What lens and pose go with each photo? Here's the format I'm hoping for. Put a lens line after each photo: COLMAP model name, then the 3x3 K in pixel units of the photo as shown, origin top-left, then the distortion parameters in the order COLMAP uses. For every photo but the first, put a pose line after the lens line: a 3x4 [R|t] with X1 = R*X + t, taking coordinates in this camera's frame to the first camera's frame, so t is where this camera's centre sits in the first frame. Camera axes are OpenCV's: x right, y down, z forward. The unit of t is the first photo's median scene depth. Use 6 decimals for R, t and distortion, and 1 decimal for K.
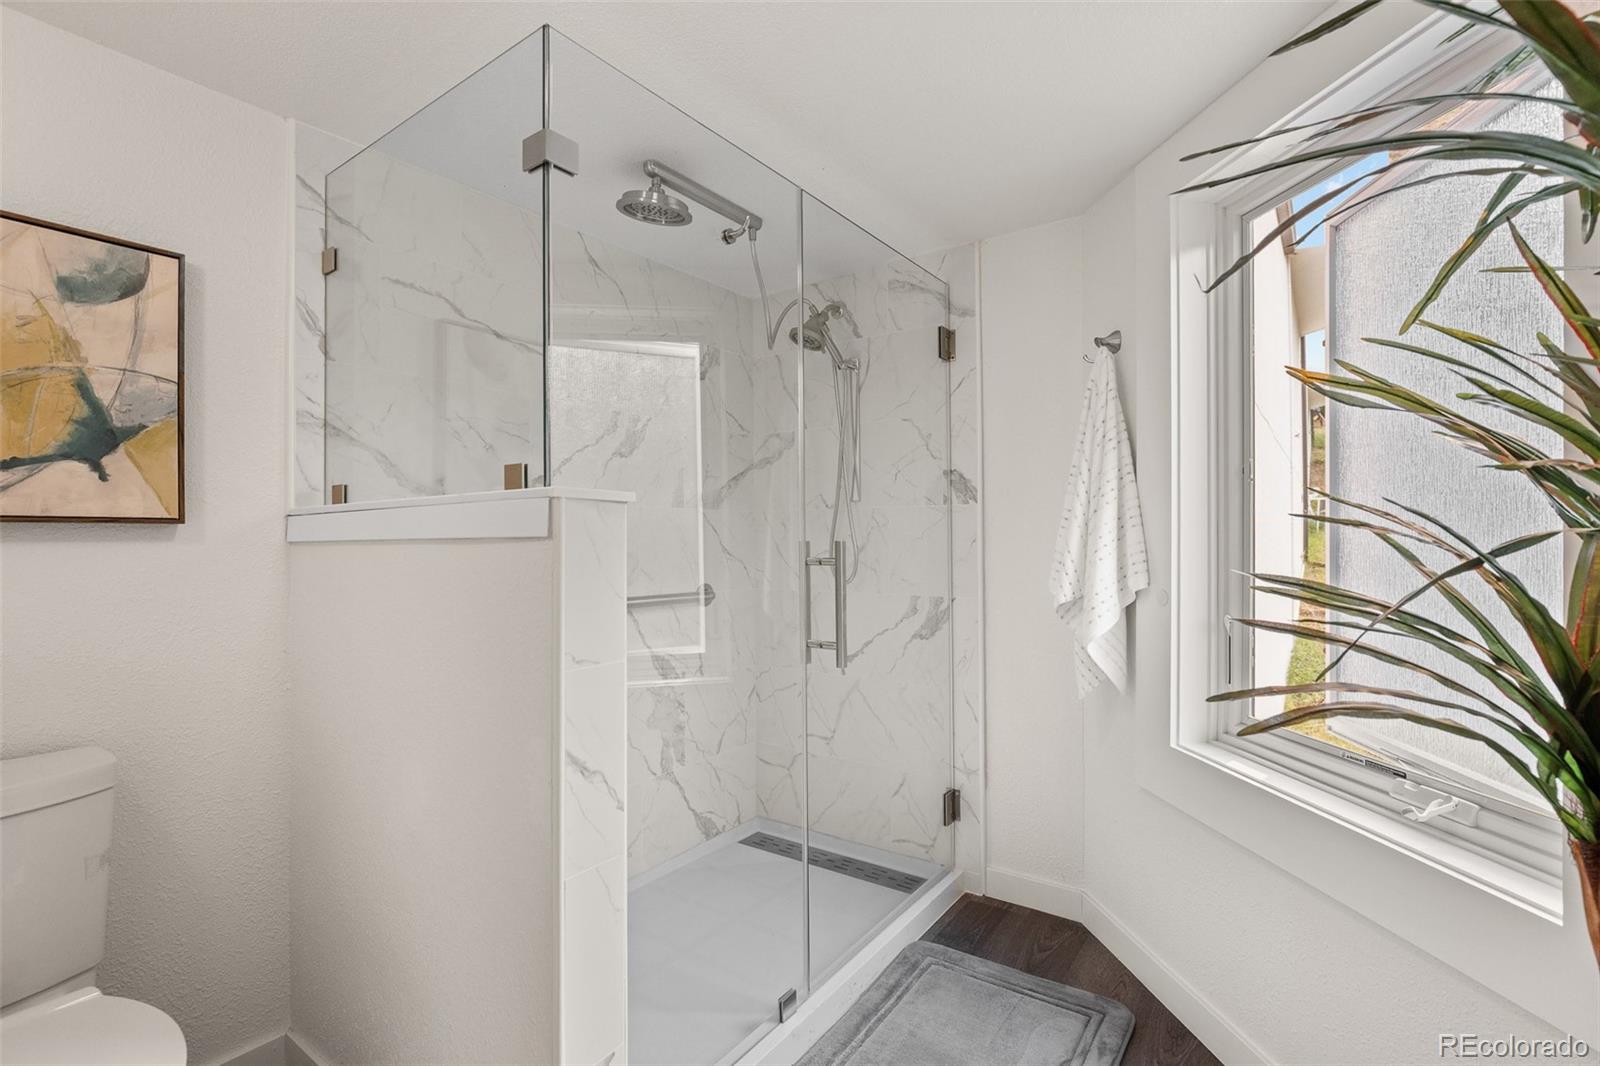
lens RADIAL K [[744.9, 0, 795.8], [0, 744.9, 541.6], [0, 0, 1]] dist [-0.017109, 0.000025]
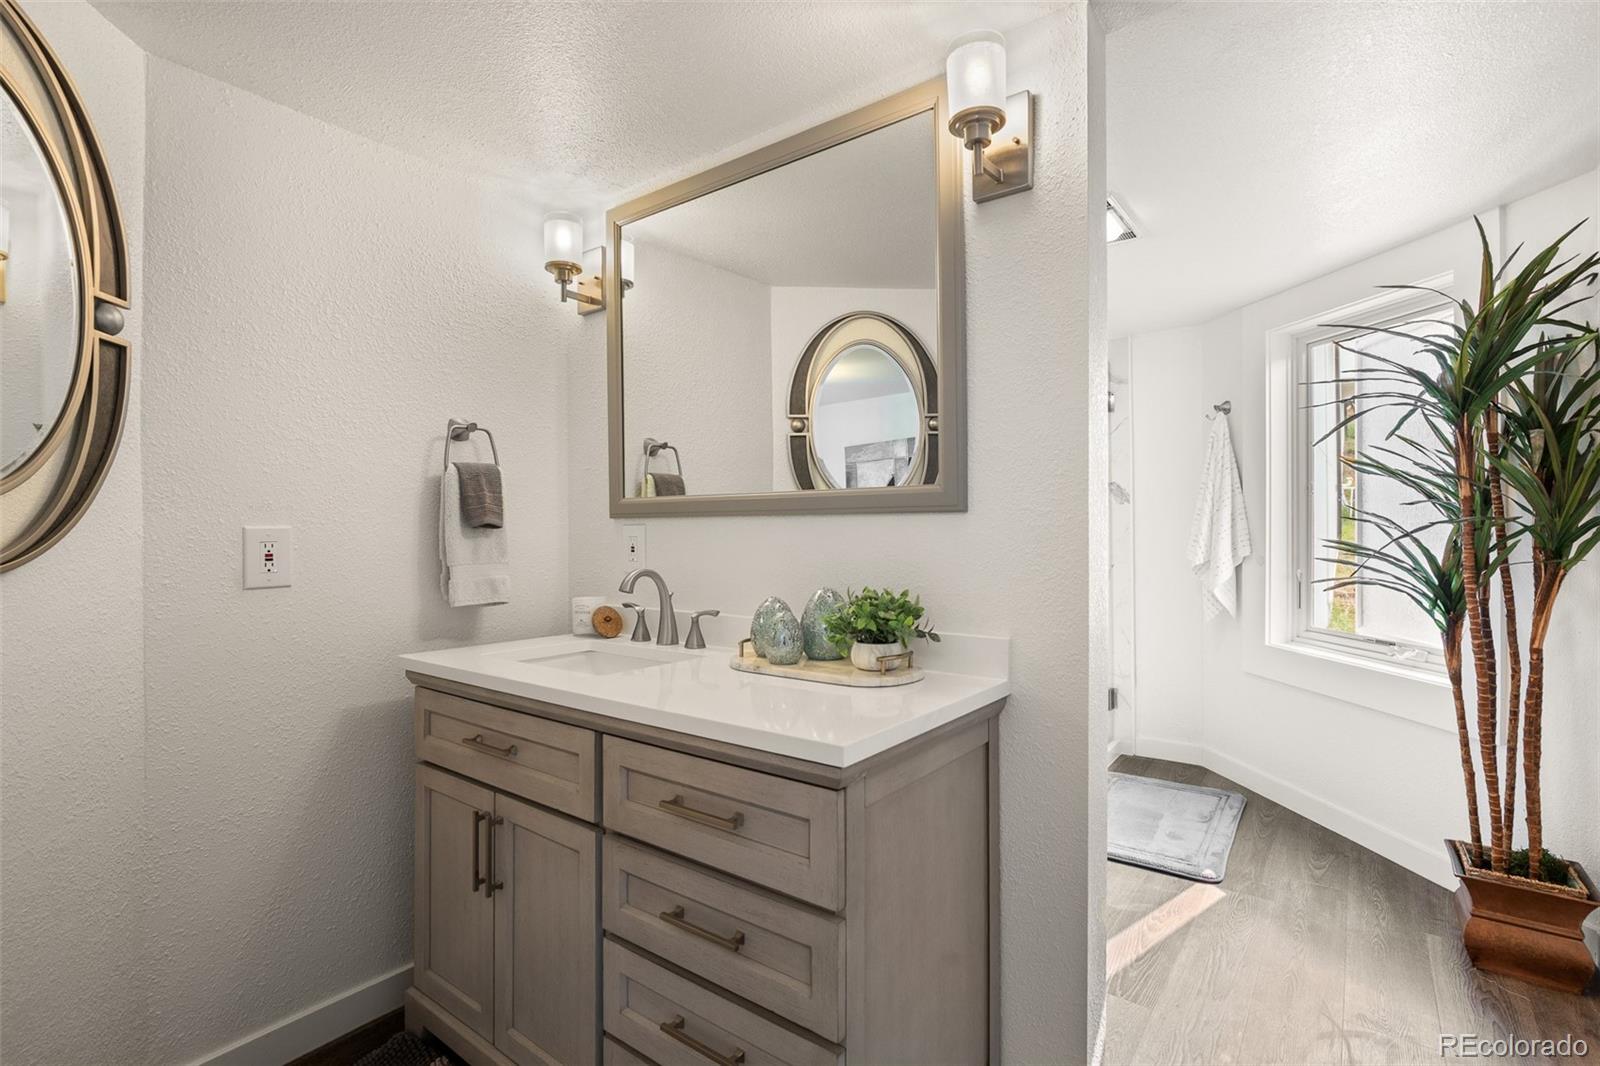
lens RADIAL K [[744.9, 0, 804.3], [0, 744.9, 528.5], [0, 0, 1]] dist [-0.017109, 0.000025]
pose [[0.999739, 0.001353, -0.022824, -0.641280], [-0.001395, 0.999997, -0.001843, 0.006437], [0.022821, 0.001874, 0.999738, -0.910579]]
